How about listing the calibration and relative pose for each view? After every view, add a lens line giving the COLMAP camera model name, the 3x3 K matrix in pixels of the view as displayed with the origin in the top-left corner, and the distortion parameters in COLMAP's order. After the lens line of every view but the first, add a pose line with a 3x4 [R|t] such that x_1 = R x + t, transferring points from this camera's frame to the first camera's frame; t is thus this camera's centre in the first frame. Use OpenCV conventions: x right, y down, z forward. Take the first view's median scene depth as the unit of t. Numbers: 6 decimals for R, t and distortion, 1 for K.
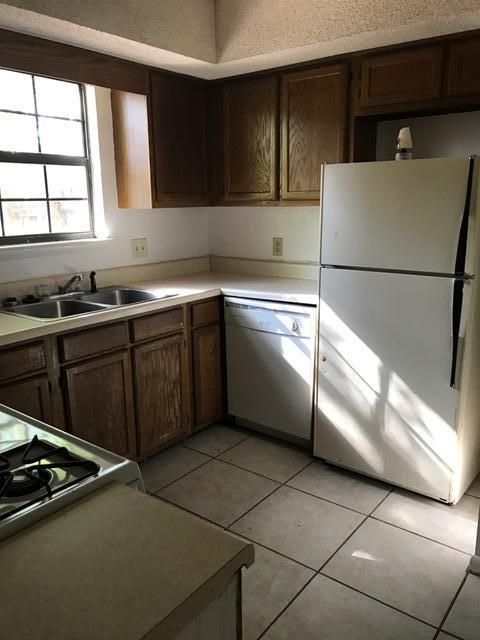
lens RADIAL K [[521.1, 0, 240.5], [0, 521.1, 320.7], [0, 0, 1]] dist [0.004114, -0.010562]
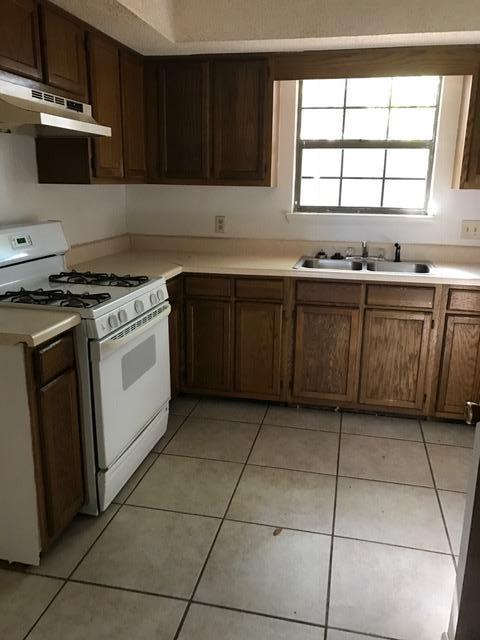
lens RADIAL K [[521.1, 0, 240.1], [0, 521.1, 318.6], [0, 0, 1]] dist [0.004114, -0.010562]
pose [[0.420534, 0.250096, -0.872125, 0.642768], [-0.223563, 0.960181, 0.167546, -0.054445], [0.879301, 0.124516, 0.459701, 0.216099]]
